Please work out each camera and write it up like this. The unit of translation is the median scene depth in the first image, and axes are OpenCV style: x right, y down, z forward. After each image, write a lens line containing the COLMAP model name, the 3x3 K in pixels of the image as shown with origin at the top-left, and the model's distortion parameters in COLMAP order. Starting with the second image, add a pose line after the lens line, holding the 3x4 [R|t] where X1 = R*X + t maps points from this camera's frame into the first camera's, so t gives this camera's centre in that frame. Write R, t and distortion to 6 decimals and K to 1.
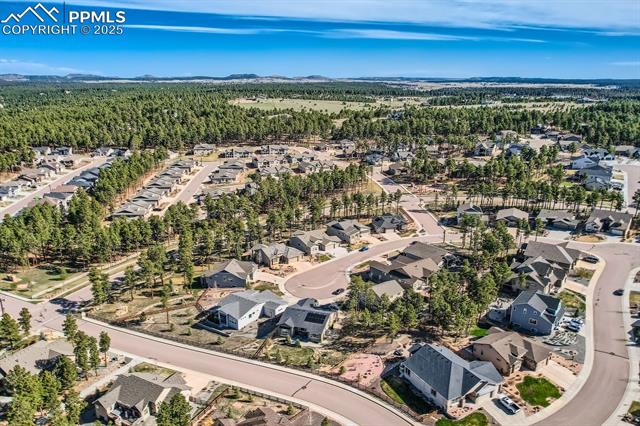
lens RADIAL K [[494.8, 0, 320.0], [0, 494.8, 213.0], [0, 0, 1]] dist [-0.047616, 0.003042]
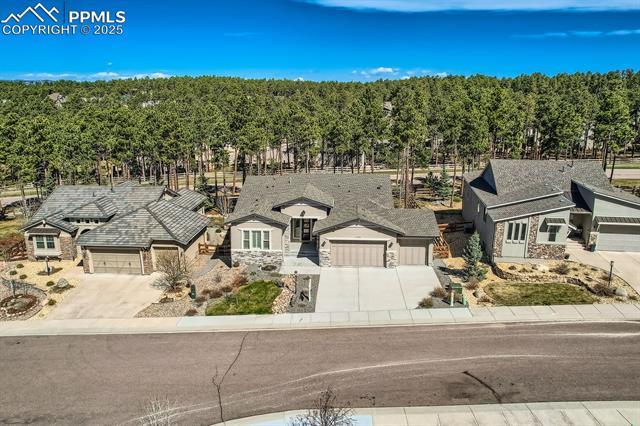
lens RADIAL K [[494.8, 0, 320.0], [0, 494.8, 213.0], [0, 0, 1]] dist [-0.047616, 0.003042]
pose [[0.743967, 0.165510, -0.647395, 0.129542], [-0.185079, 0.981975, 0.038359, 0.050233], [0.642074, 0.091282, 0.761189, 0.859713]]
